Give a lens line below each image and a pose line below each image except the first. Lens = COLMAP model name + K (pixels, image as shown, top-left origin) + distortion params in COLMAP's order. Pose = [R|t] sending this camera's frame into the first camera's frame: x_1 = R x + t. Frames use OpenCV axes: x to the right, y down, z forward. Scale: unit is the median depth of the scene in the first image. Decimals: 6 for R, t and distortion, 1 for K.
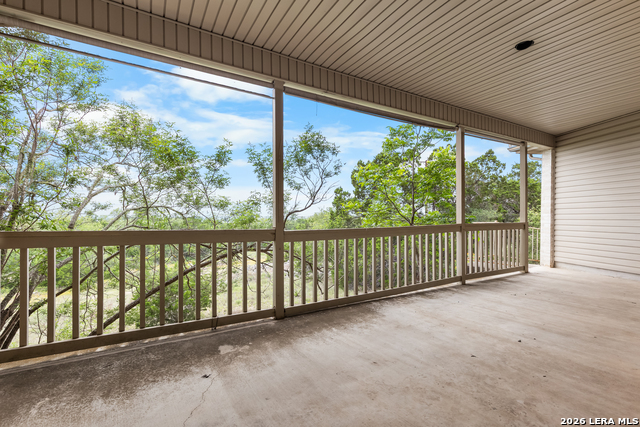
lens RADIAL K [[288.5, 0, 325.3], [0, 288.5, 216.3], [0, 0, 1]] dist [0.005708, -0.001058]
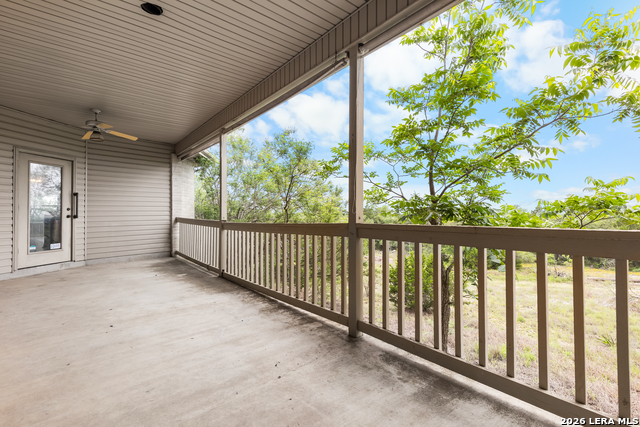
lens RADIAL K [[288.5, 0, 317.6], [0, 288.5, 210.9], [0, 0, 1]] dist [0.005708, -0.001058]
pose [[0.159801, -0.008231, -0.987115, 1.469802], [0.012878, 0.999898, -0.006253, 0.006046], [0.987065, -0.011712, 0.159891, 1.246379]]
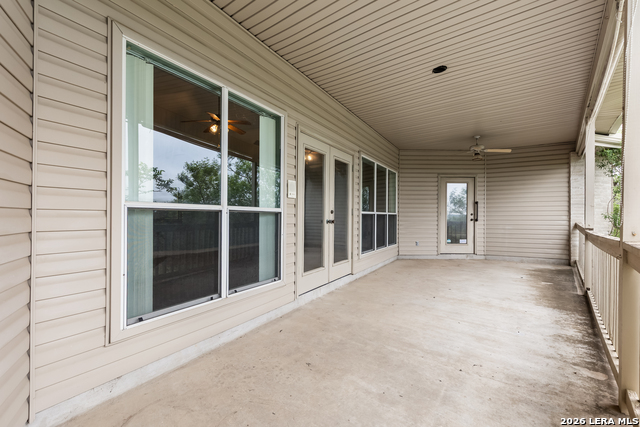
lens RADIAL K [[288.5, 0, 332.5], [0, 288.5, 215.6], [0, 0, 1]] dist [0.005708, -0.001058]
pose [[-0.927449, -0.002766, -0.373940, 1.390534], [0.000588, 0.999961, -0.008855, -0.005484], [0.373949, -0.008432, -0.927411, 1.763196]]
